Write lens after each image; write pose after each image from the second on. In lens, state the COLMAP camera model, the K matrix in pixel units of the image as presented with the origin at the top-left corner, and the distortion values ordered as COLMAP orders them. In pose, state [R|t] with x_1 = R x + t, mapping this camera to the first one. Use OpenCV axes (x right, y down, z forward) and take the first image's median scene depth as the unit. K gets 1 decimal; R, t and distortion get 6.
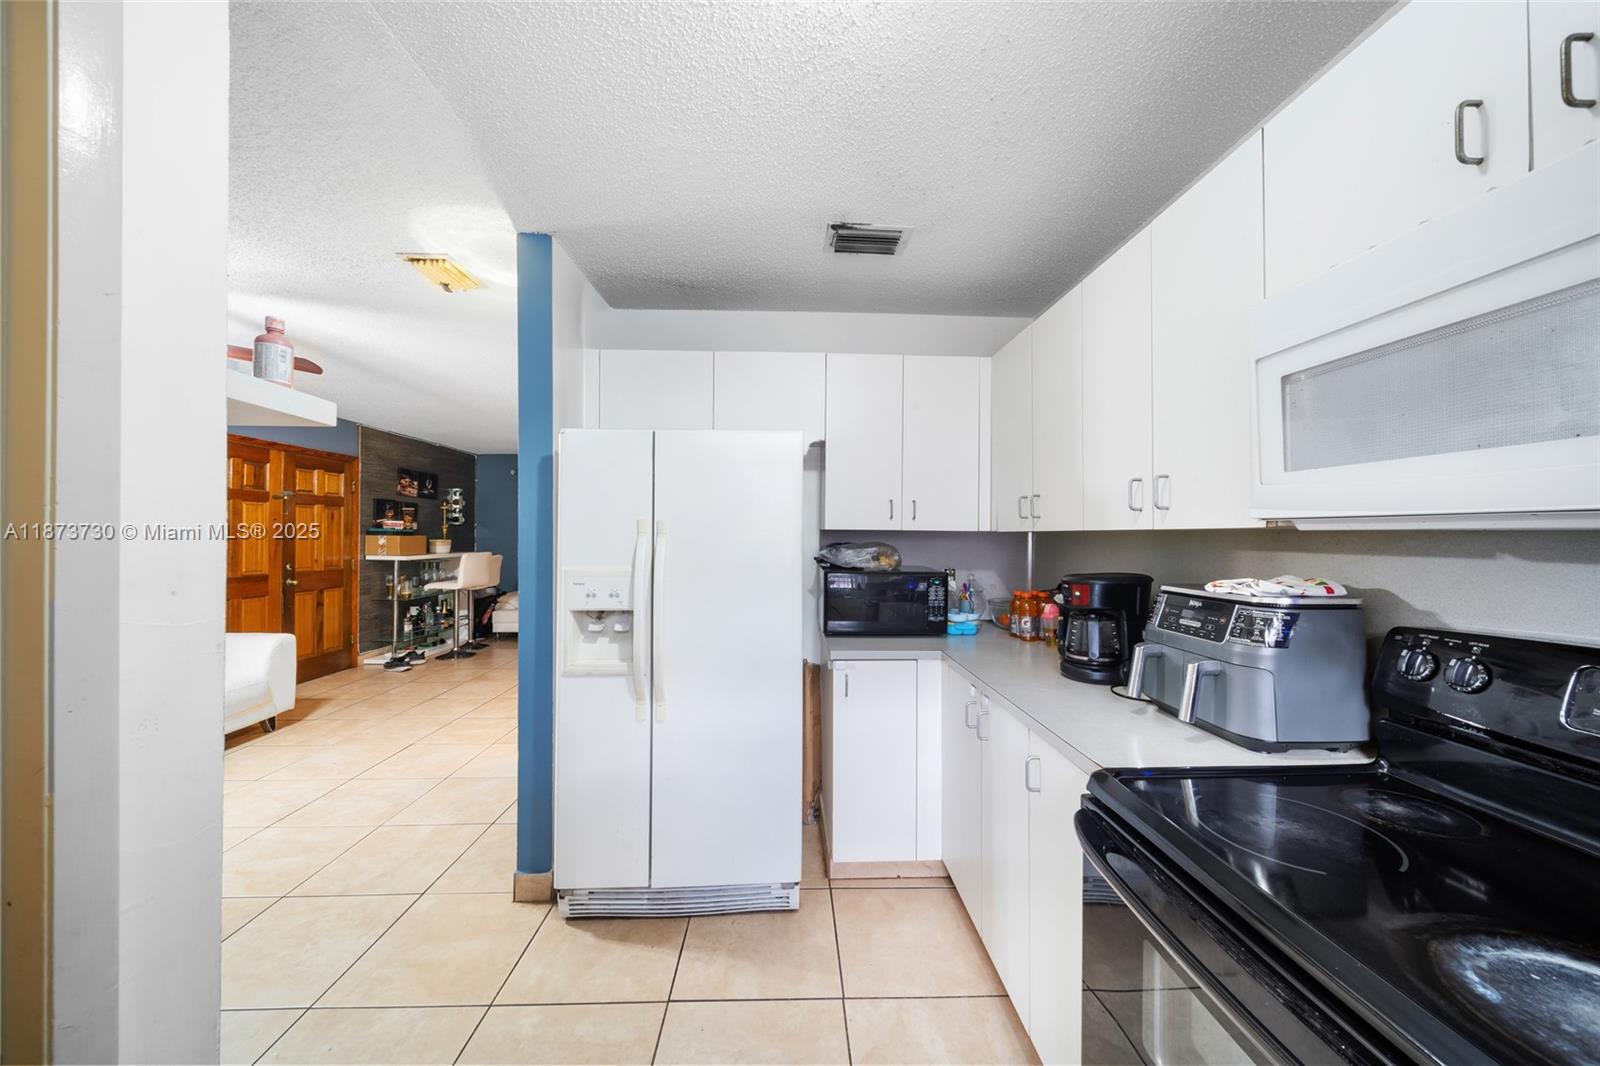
lens RADIAL K [[559.2, 0, 804.8], [0, 559.2, 533.5], [0, 0, 1]] dist [0.001563, -0.000216]
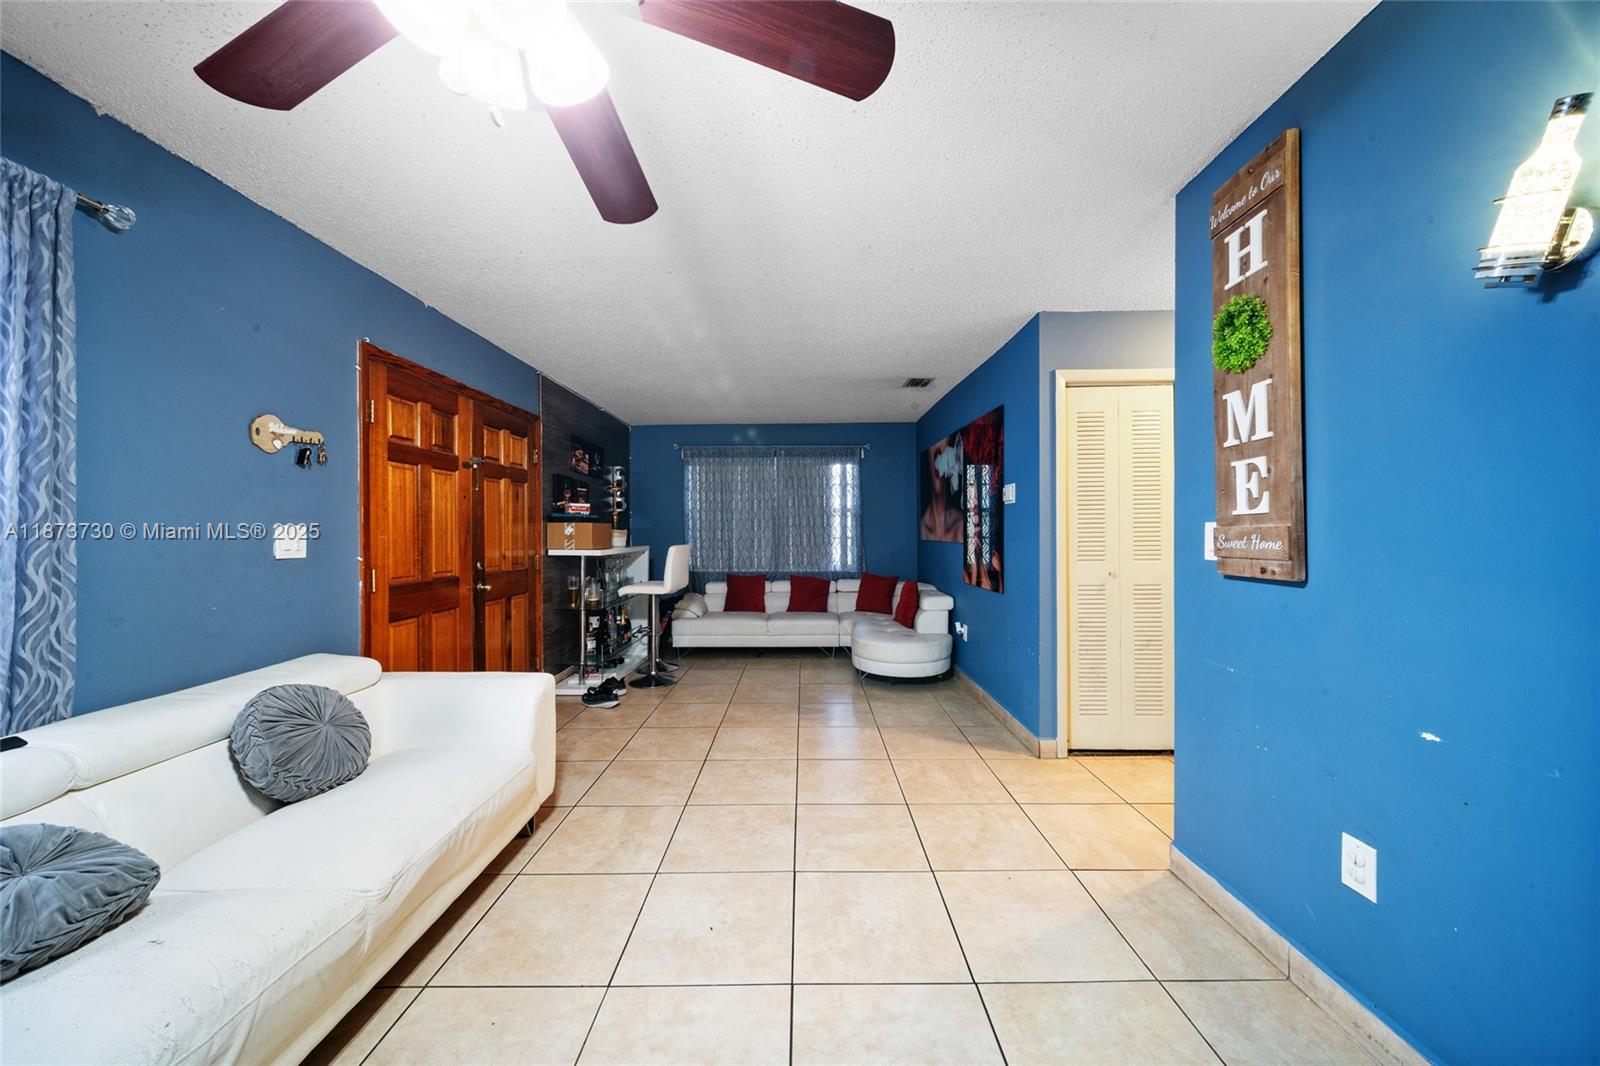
lens RADIAL K [[559.2, 0, 804.8], [0, 559.2, 533.5], [0, 0, 1]] dist [0.001563, -0.000216]
pose [[0.999320, -0.009762, -0.035561, -0.408553], [0.009999, 0.999929, 0.006506, 0.016007], [0.035495, -0.006857, 0.999346, 0.263593]]
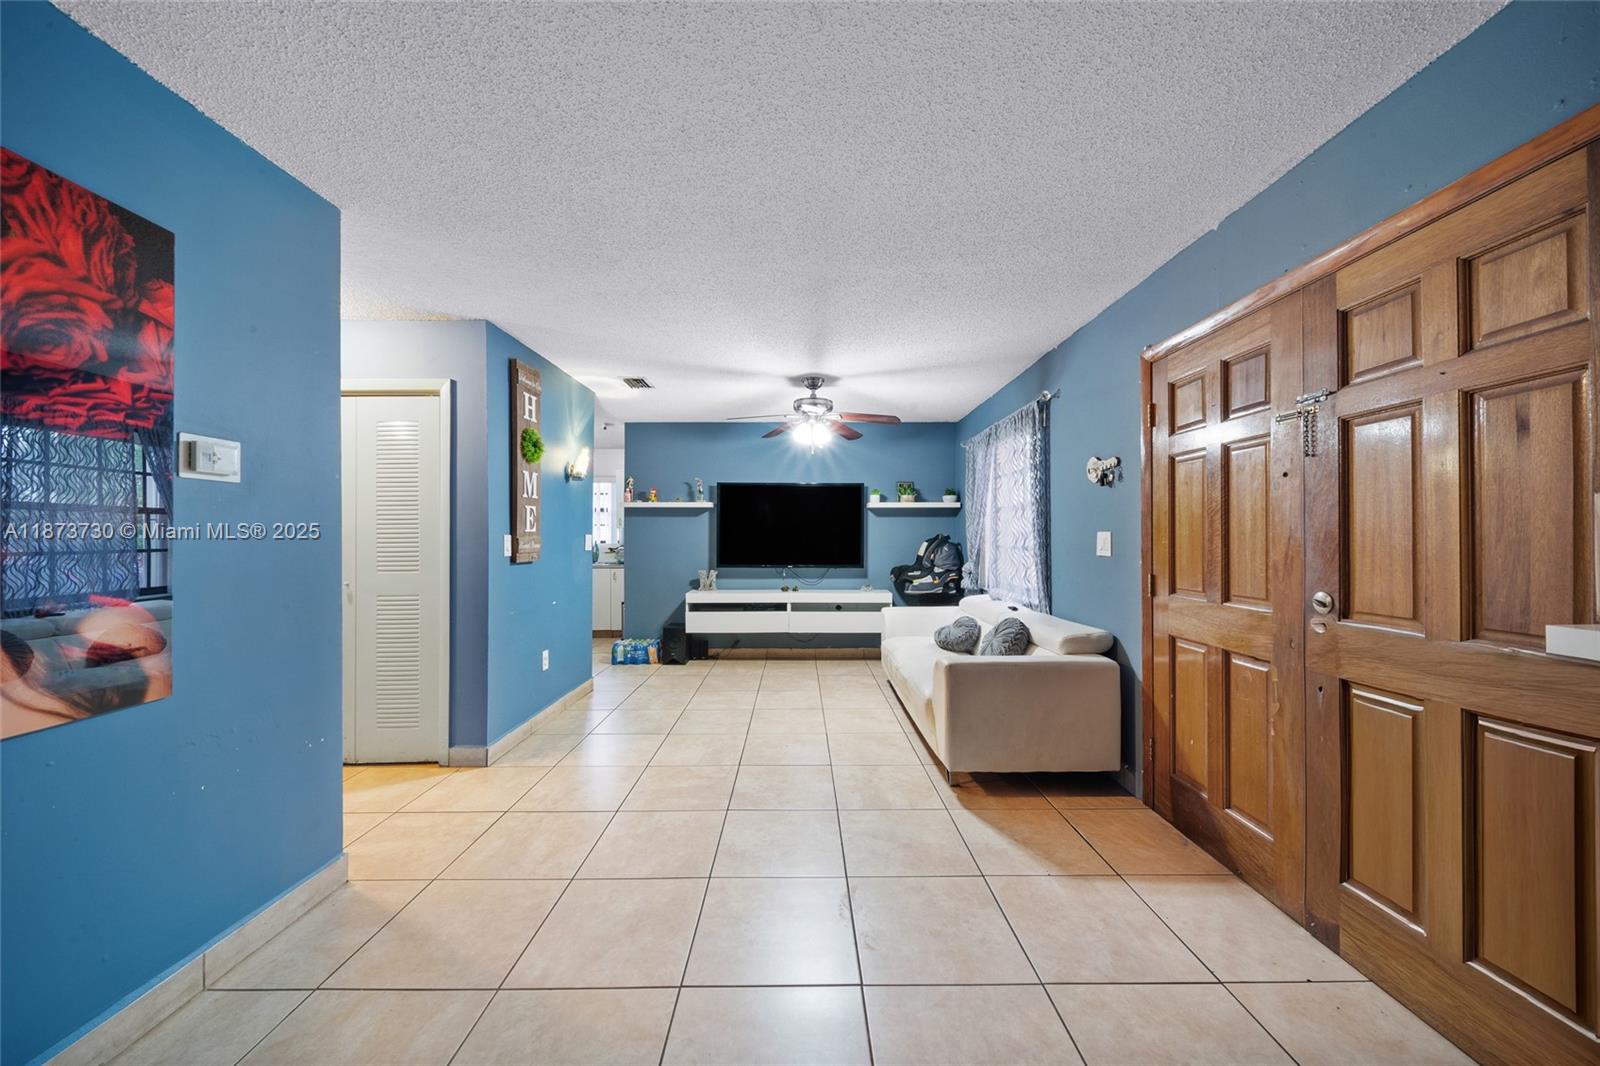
lens RADIAL K [[559.2, 0, 804.8], [0, 559.2, 533.5], [0, 0, 1]] dist [0.001563, -0.000216]
pose [[-0.999609, -0.003914, 0.027671, -0.505260], [-0.004226, 0.999928, -0.011253, 0.017541], [-0.027625, -0.011366, -0.999554, 1.141246]]
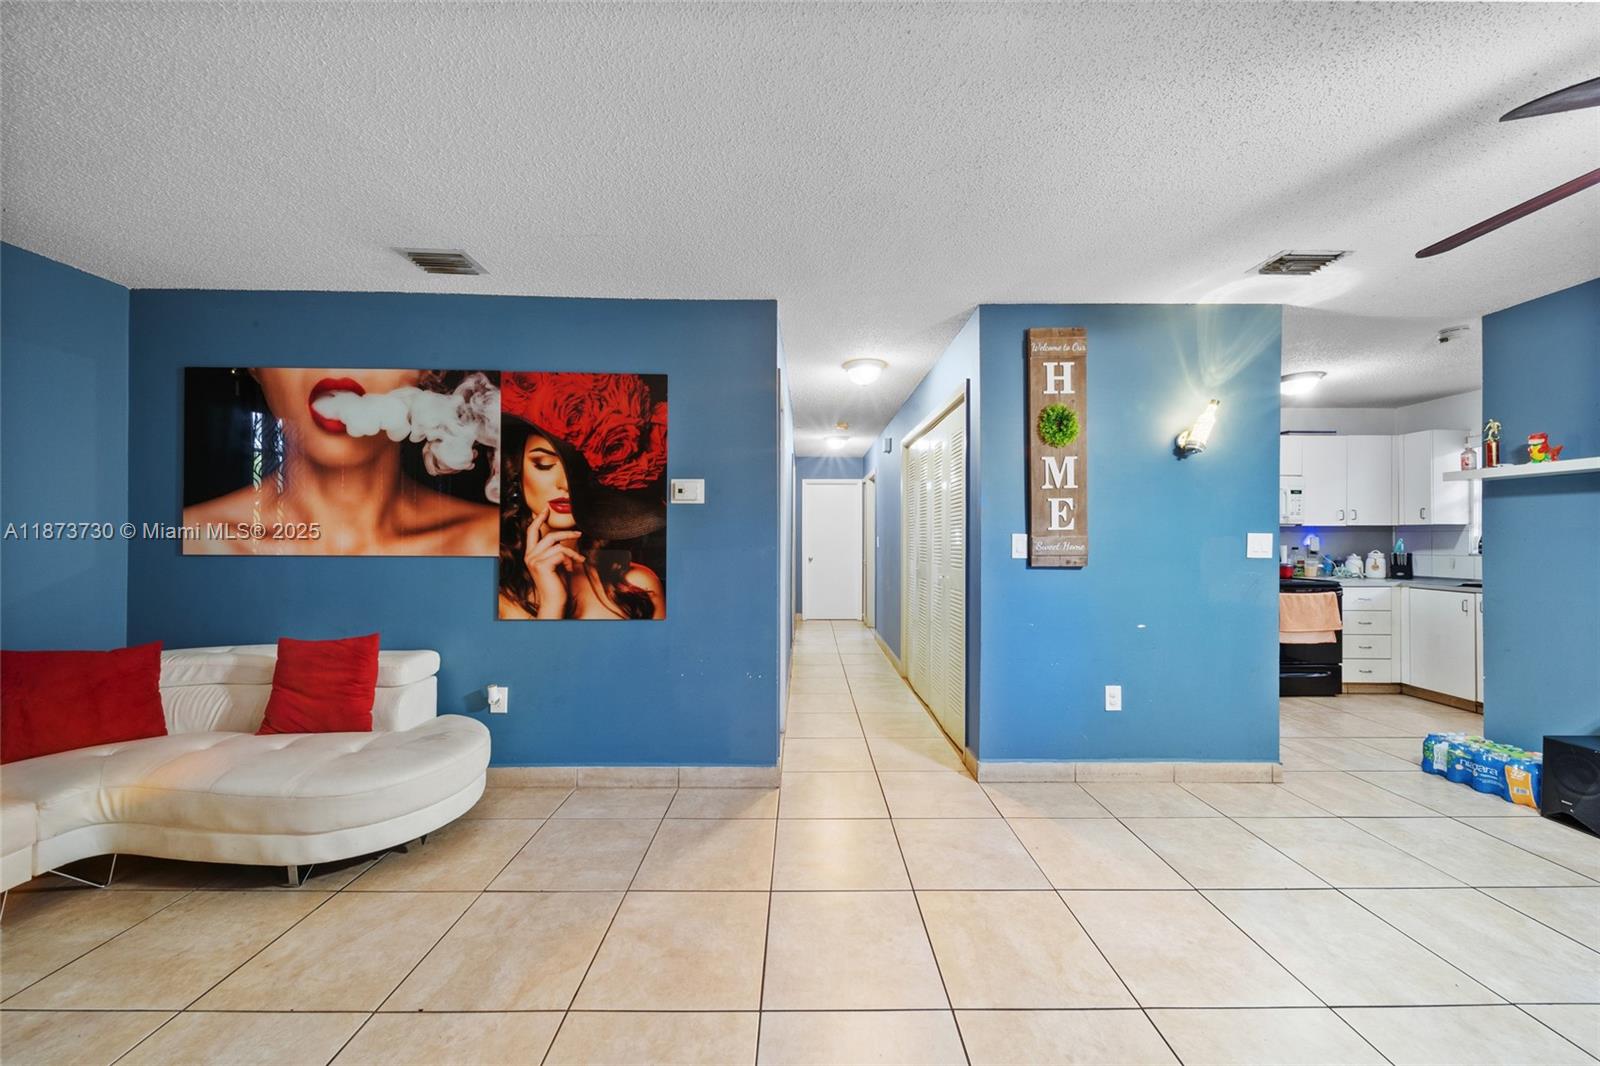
lens RADIAL K [[559.2, 0, 804.8], [0, 559.2, 533.5], [0, 0, 1]] dist [0.001563, -0.000216]
pose [[0.027814, 0.002545, 0.999610, -0.688827], [-0.007544, 0.999969, -0.002336, 0.016253], [-0.999585, -0.007476, 0.027833, 0.761258]]
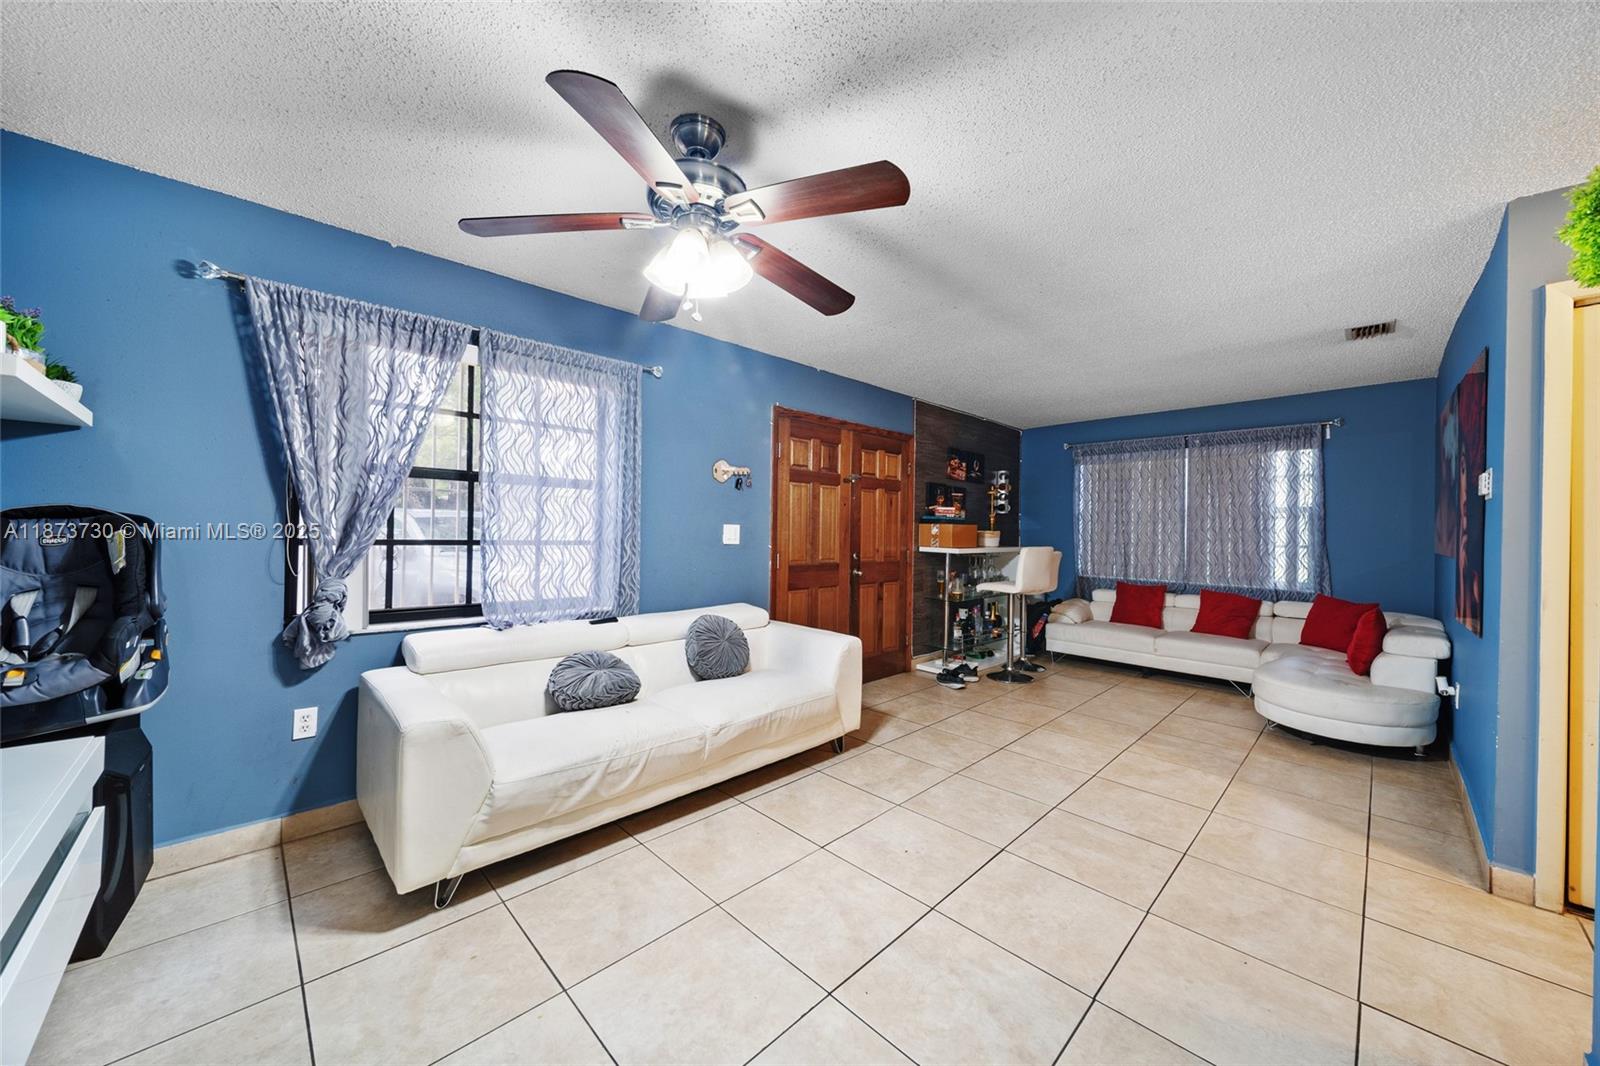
lens RADIAL K [[574.6, 0, 807.9], [0, 574.6, 530.8], [0, 0, 1]] dist [0.008616, -0.000122]
pose [[0.679991, 0.005273, -0.733201, -0.234148], [-0.008978, 0.999959, -0.001135, 0.016622], [0.733165, 0.007354, 0.680011, 0.249266]]
